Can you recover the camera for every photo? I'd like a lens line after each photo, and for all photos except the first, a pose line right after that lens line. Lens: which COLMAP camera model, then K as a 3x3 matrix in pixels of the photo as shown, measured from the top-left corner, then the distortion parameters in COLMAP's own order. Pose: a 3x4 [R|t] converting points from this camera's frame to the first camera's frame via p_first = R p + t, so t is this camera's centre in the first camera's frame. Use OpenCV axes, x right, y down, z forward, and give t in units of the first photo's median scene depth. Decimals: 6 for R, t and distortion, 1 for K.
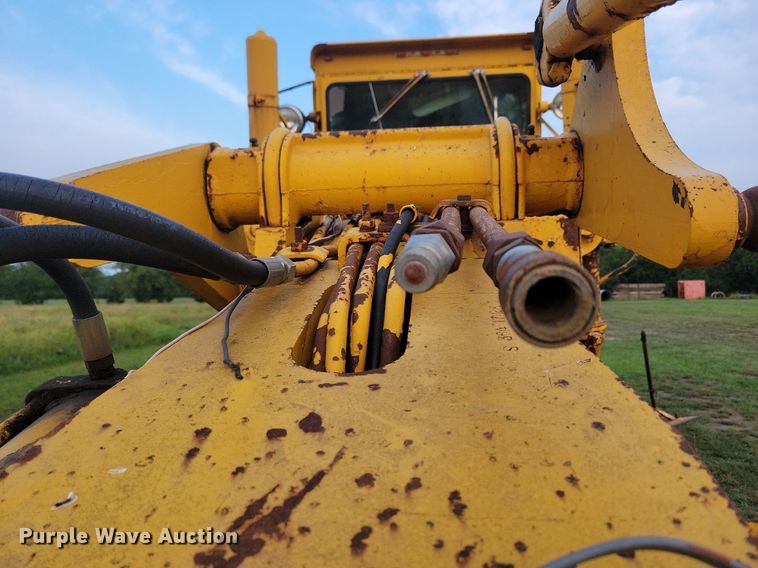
lens RADIAL K [[568.2, 0, 379.0], [0, 568.2, 284.0], [0, 0, 1]] dist [0.059706, -0.049145]
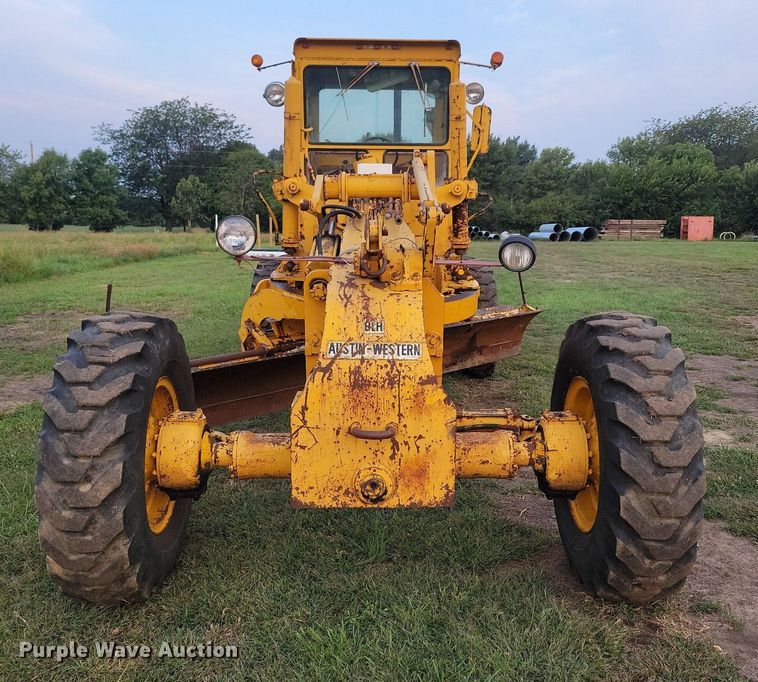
lens RADIAL K [[804.9, 0, 378.7], [0, 804.9, 359.9], [0, 0, 1]] dist [0.015501, 0.017071]
pose [[0.993888, 0.001524, 0.110384, -0.110797], [-0.021262, 0.983826, 0.177858, -0.005370], [-0.108327, -0.179118, 0.977846, -0.899324]]
